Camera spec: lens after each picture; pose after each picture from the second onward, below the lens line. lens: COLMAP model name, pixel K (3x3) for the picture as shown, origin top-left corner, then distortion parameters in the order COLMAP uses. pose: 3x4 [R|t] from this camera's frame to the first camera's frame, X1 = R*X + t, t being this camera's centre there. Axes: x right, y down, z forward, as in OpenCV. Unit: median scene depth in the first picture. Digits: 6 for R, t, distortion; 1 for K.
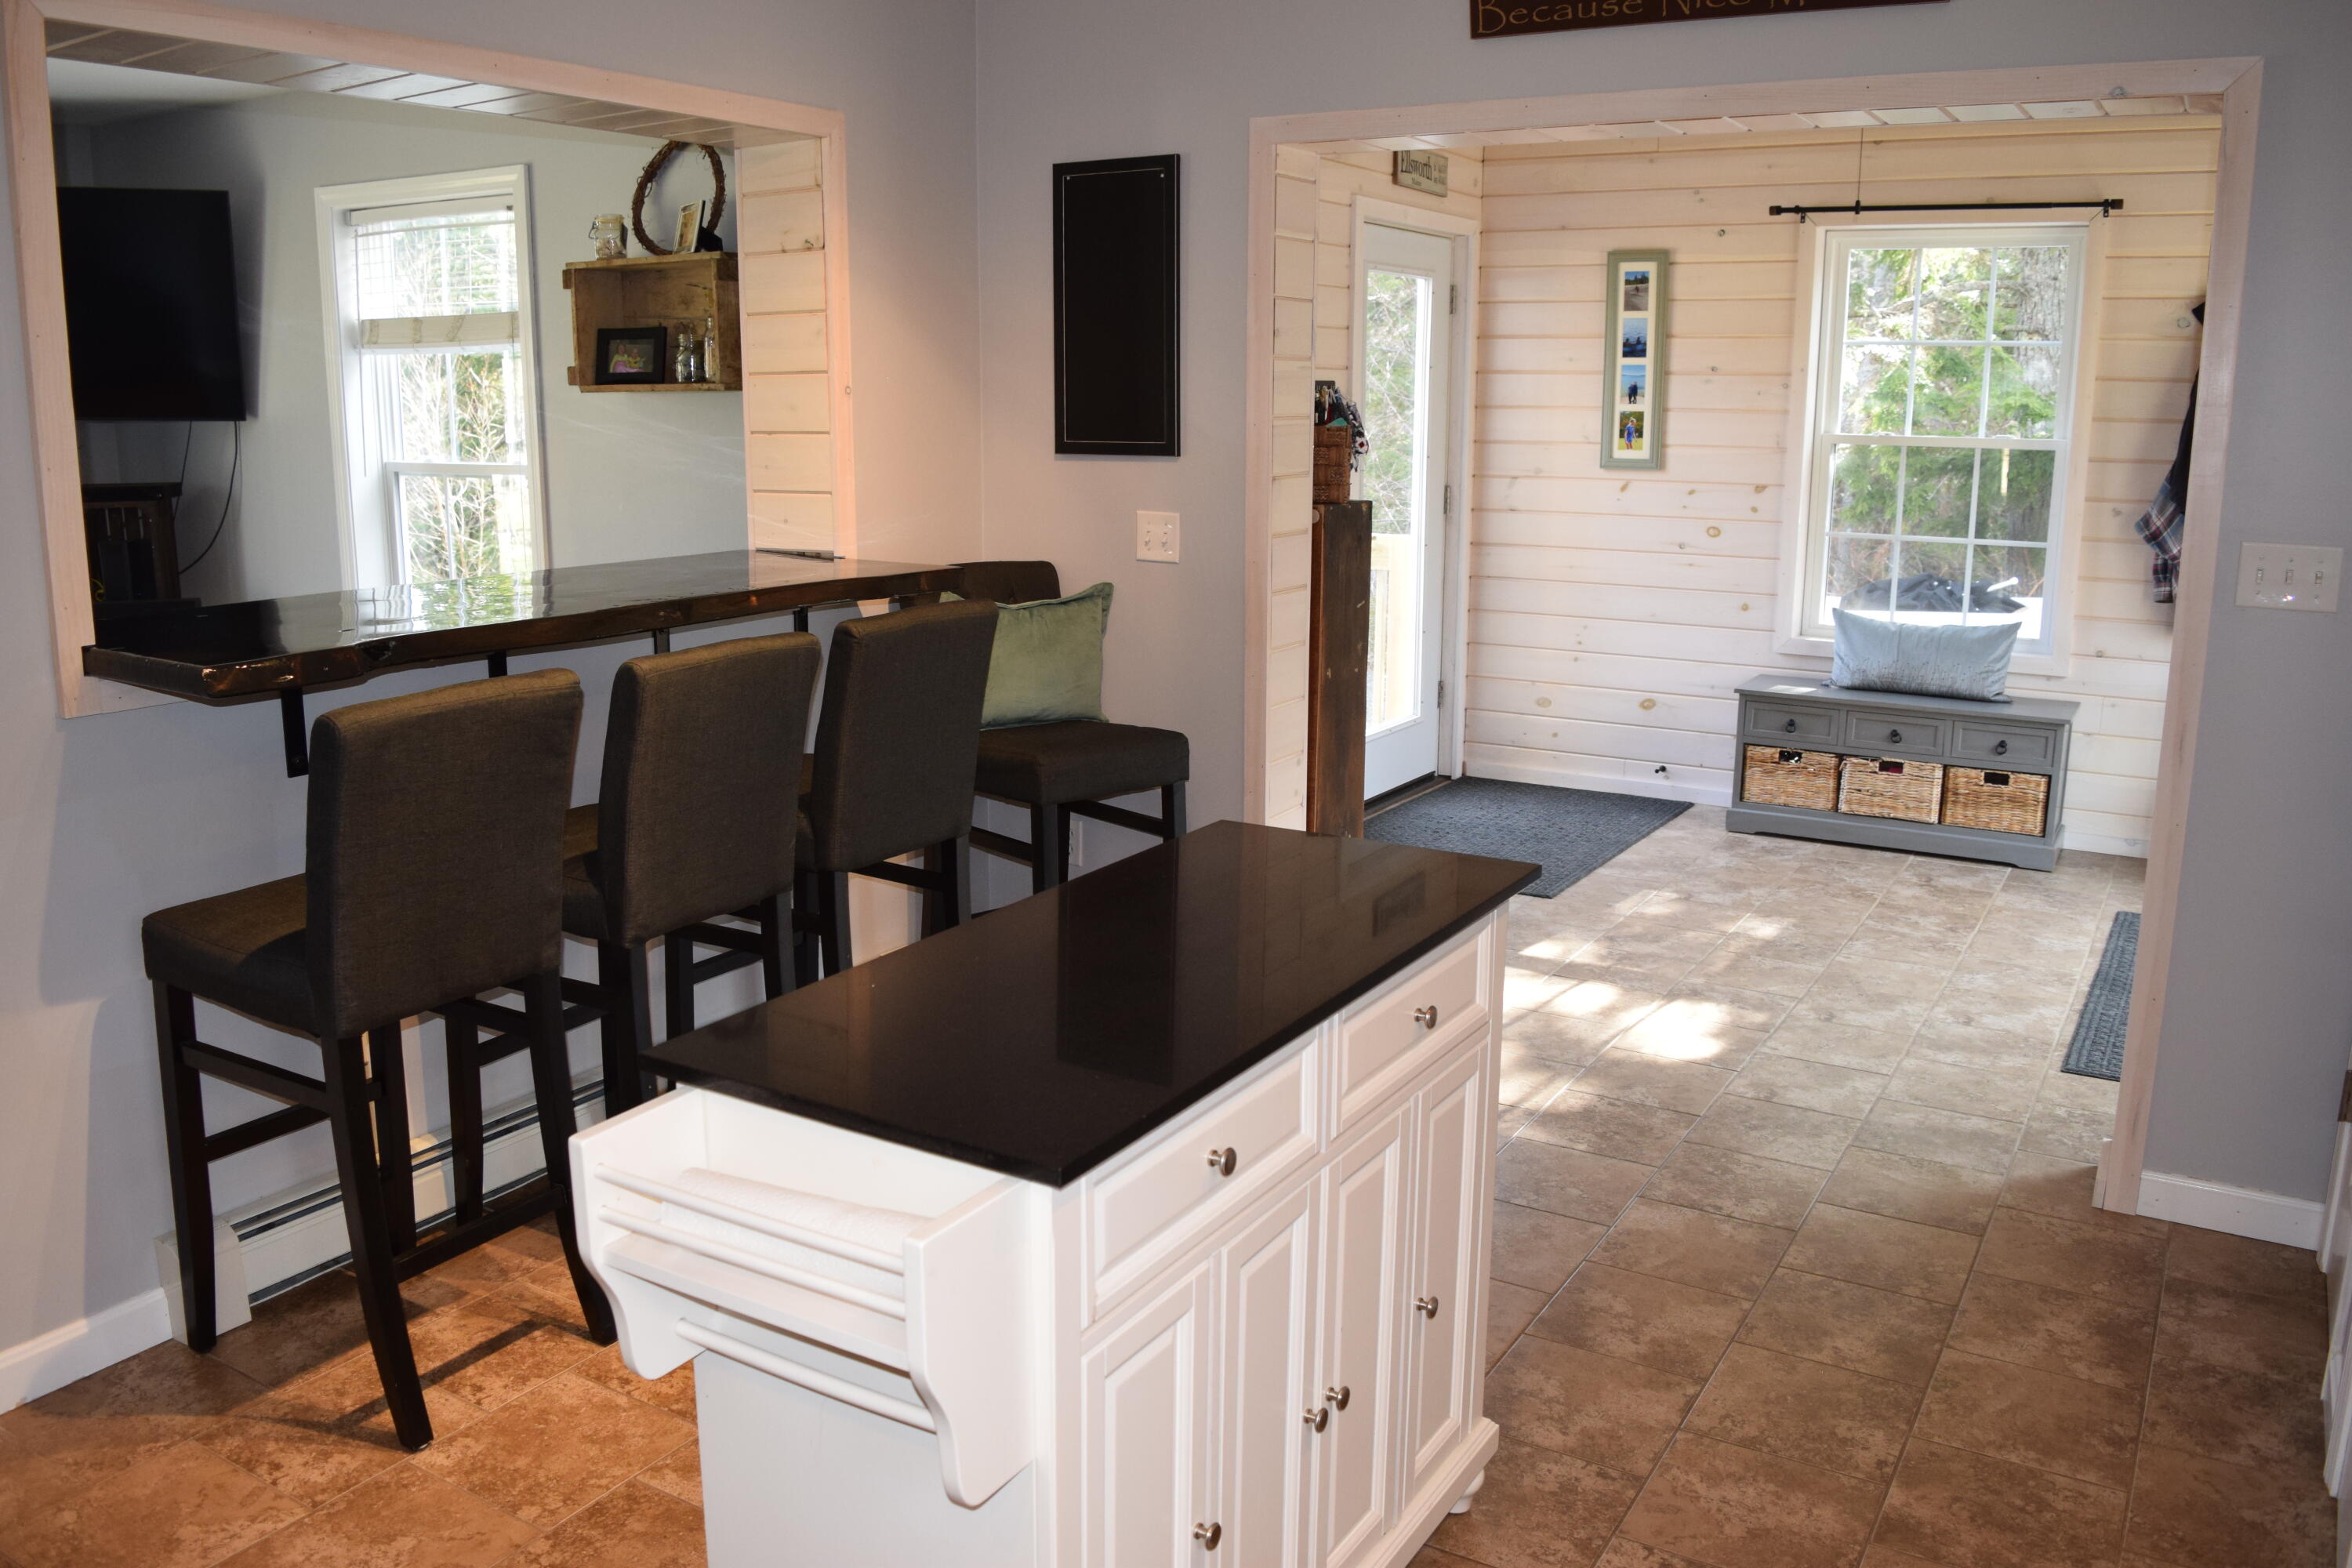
lens RADIAL K [[1837.3, 0, 1147.4], [0, 1837.3, 773.3], [0, 0, 1]] dist [-0.094509, 0.019102]
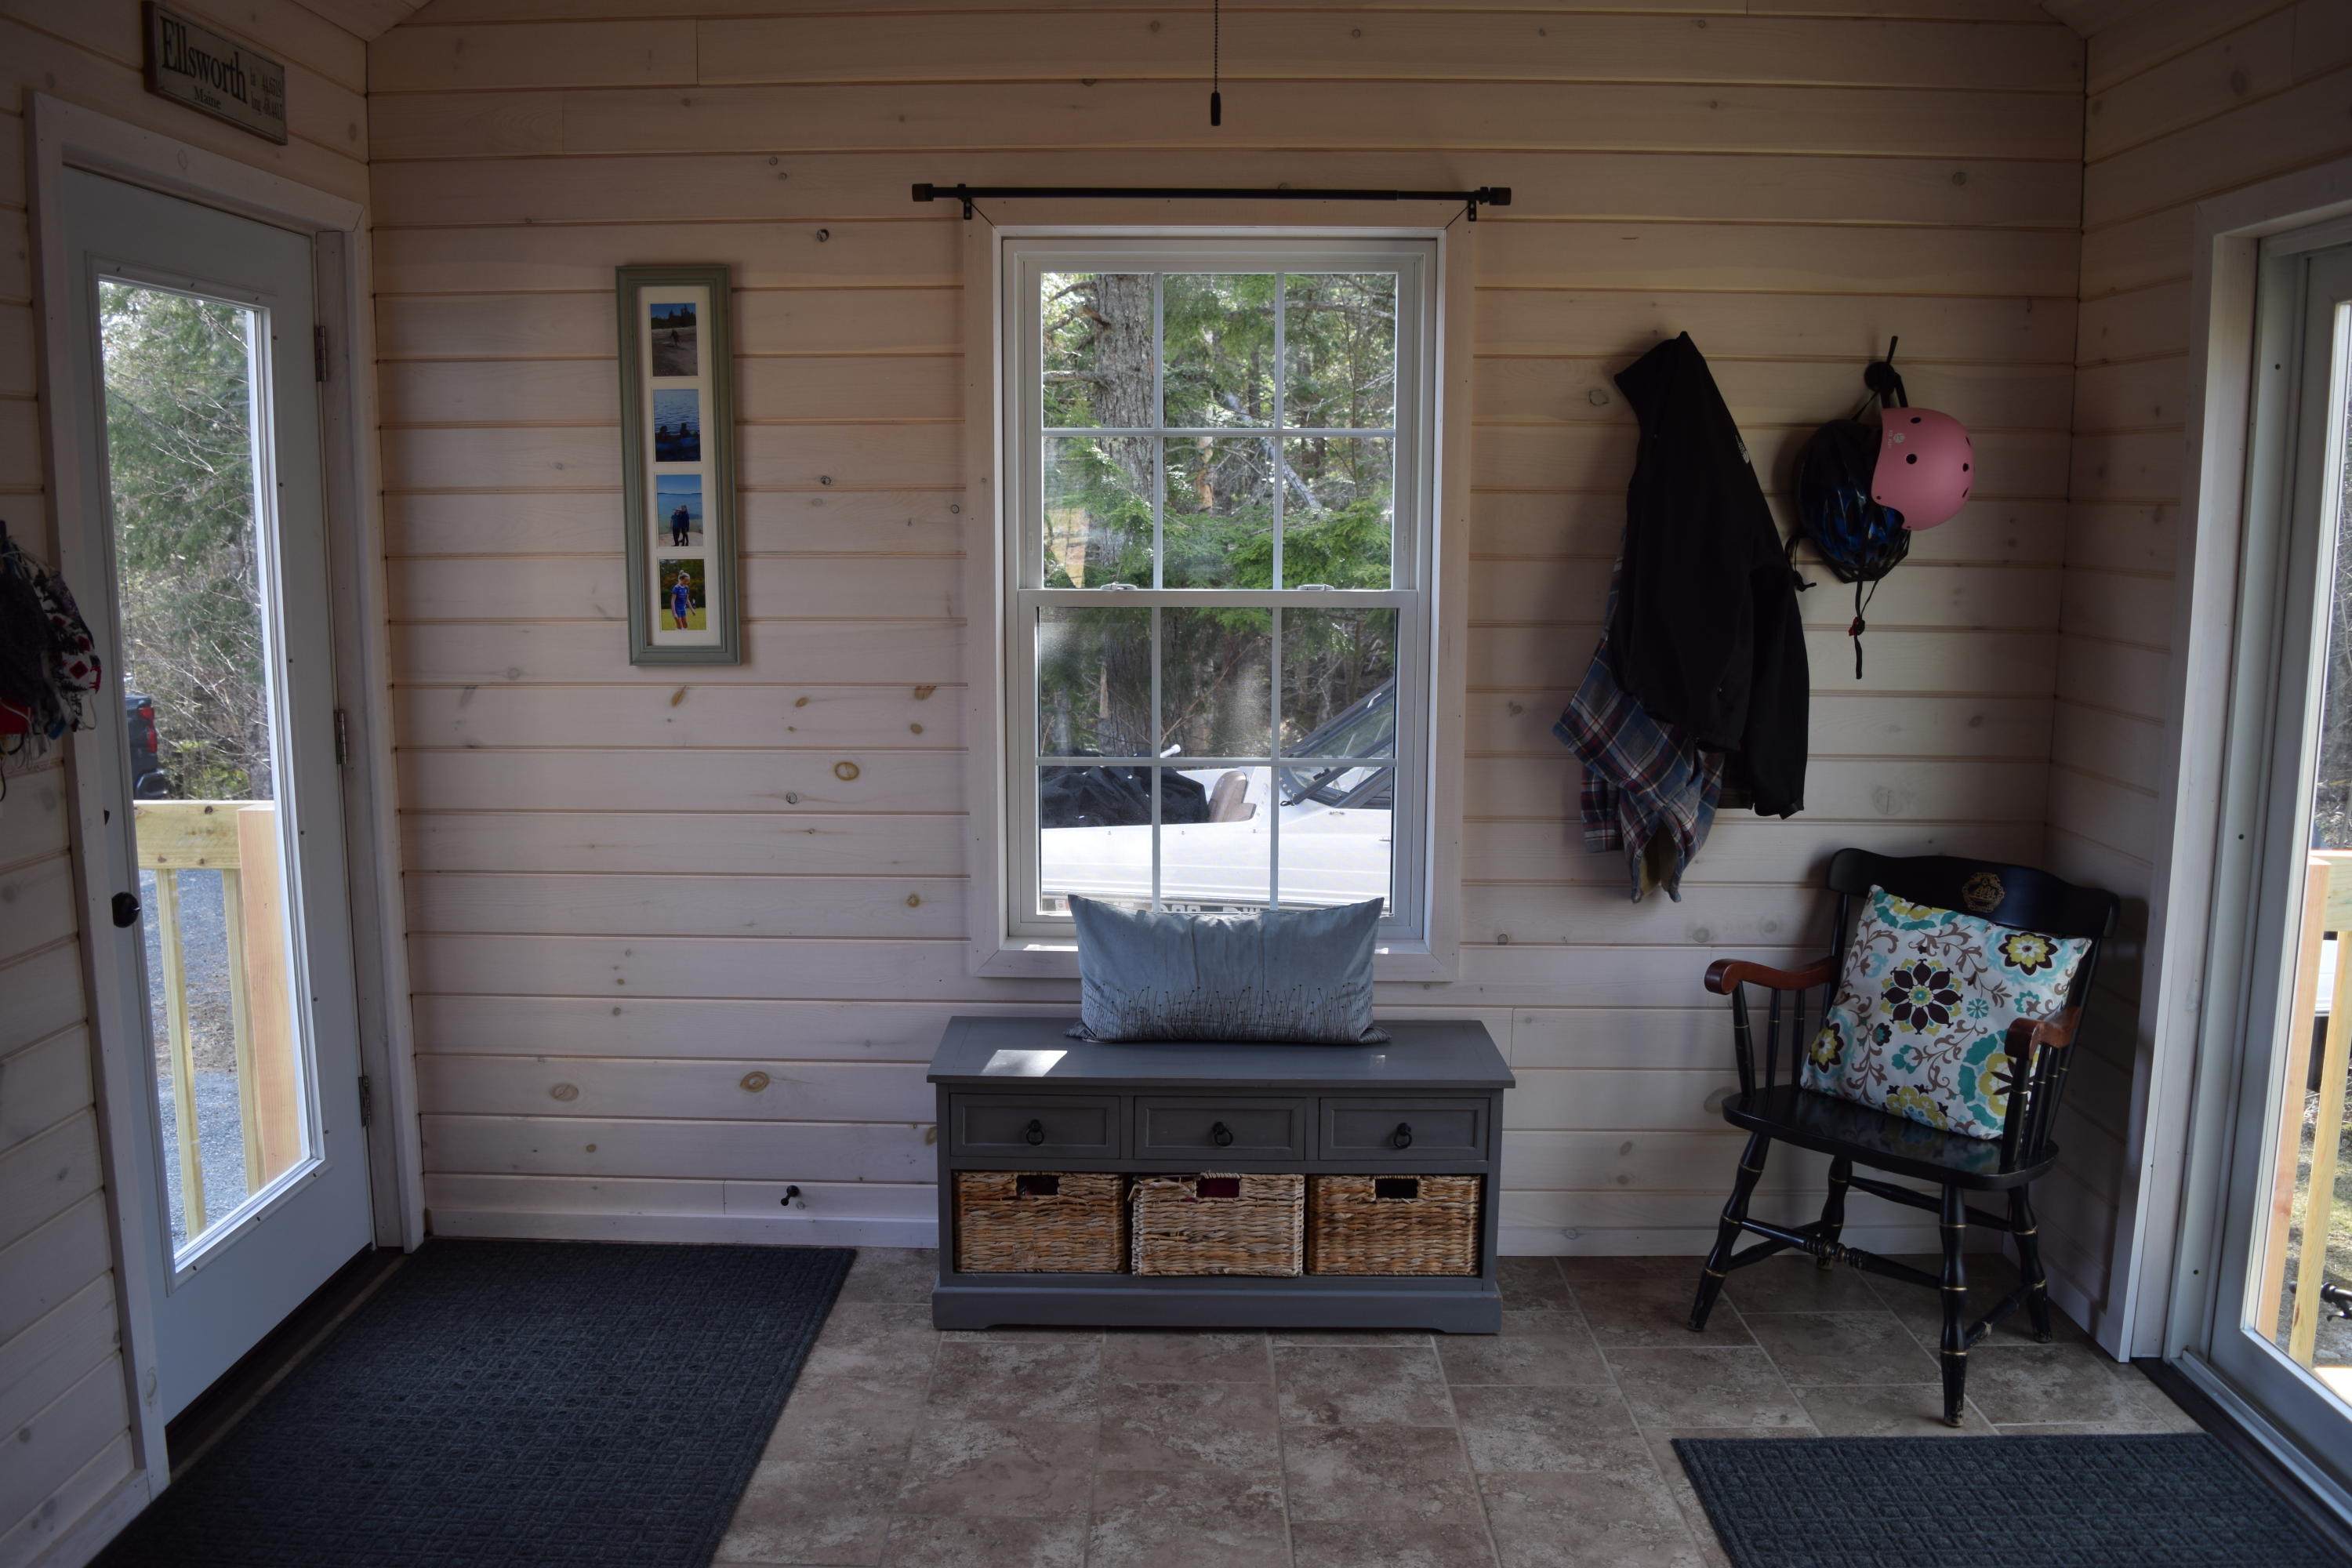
lens RADIAL K [[1837.3, 0, 1147.4], [0, 1837.3, 773.3], [0, 0, 1]] dist [-0.094509, 0.019102]
pose [[0.860907, -0.074898, 0.503218, 0.112198], [0.104828, 0.993995, -0.031395, -0.108589], [-0.497845, 0.079780, 0.863589, 0.486459]]
